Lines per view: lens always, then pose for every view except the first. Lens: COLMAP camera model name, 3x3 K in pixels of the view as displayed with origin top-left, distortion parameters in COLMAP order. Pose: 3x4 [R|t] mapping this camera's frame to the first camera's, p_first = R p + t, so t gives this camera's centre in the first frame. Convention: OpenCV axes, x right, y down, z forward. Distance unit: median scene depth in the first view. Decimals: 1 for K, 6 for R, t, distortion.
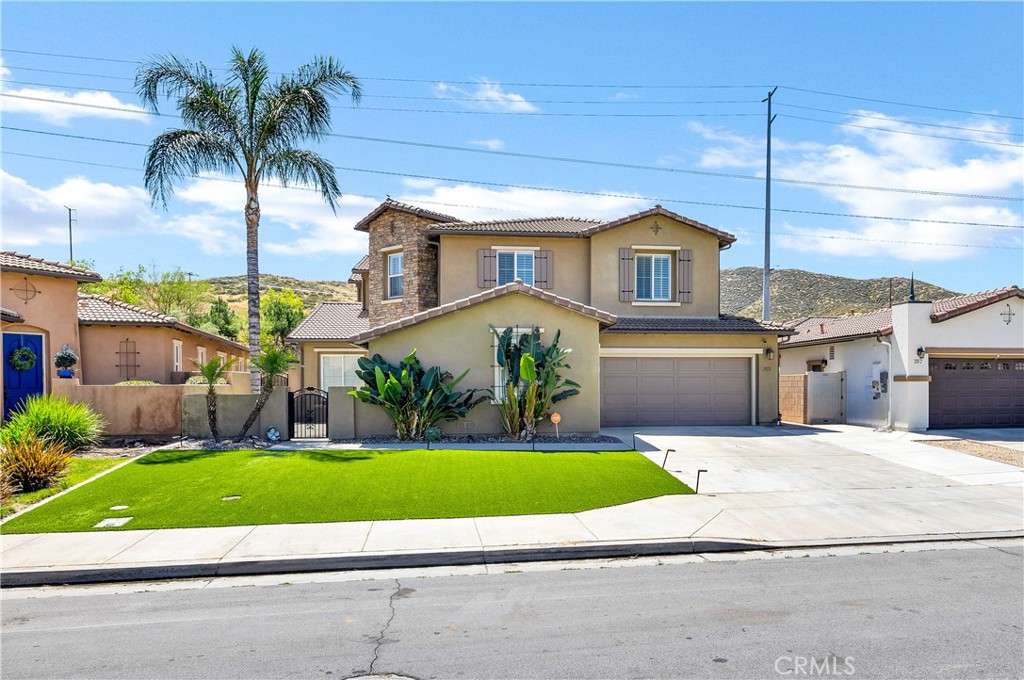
lens RADIAL K [[420.6, 0, 410.0], [0, 420.6, 385.9], [0, 0, 1]] dist [-0.004268, -0.000419]
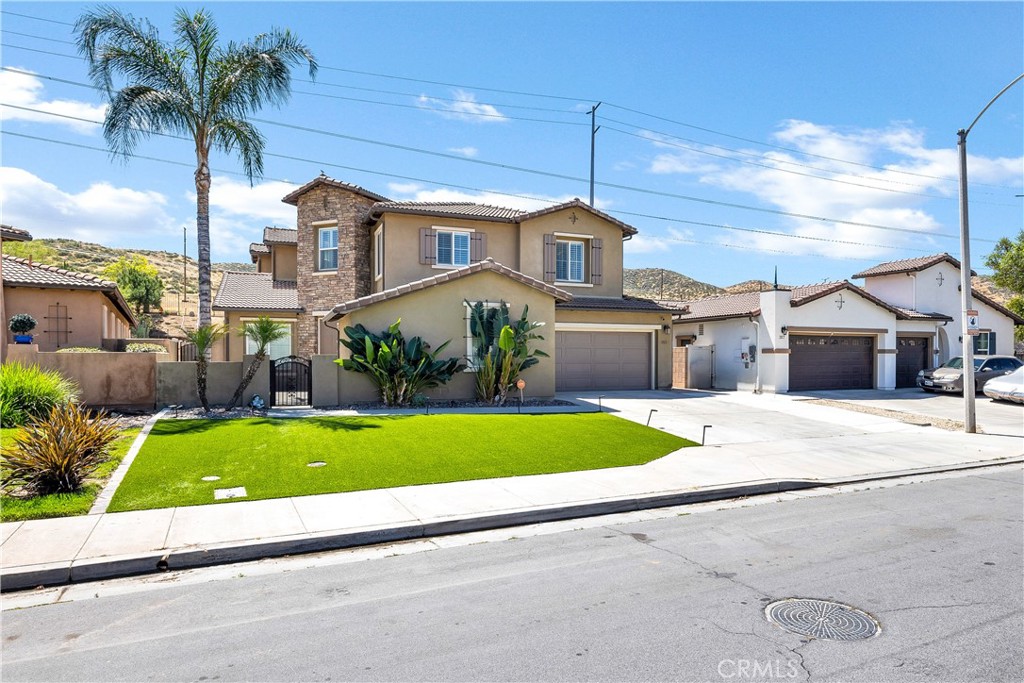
lens RADIAL K [[403.8, 0, 332.0], [0, 403.8, 356.0], [0, 0, 1]] dist [-0.003725, -0.000552]
pose [[0.987150, 0.004982, 0.159717, -0.293705], [-0.005007, 0.999987, -0.000246, 0.004423], [-0.159717, -0.000556, 0.987163, 0.021962]]
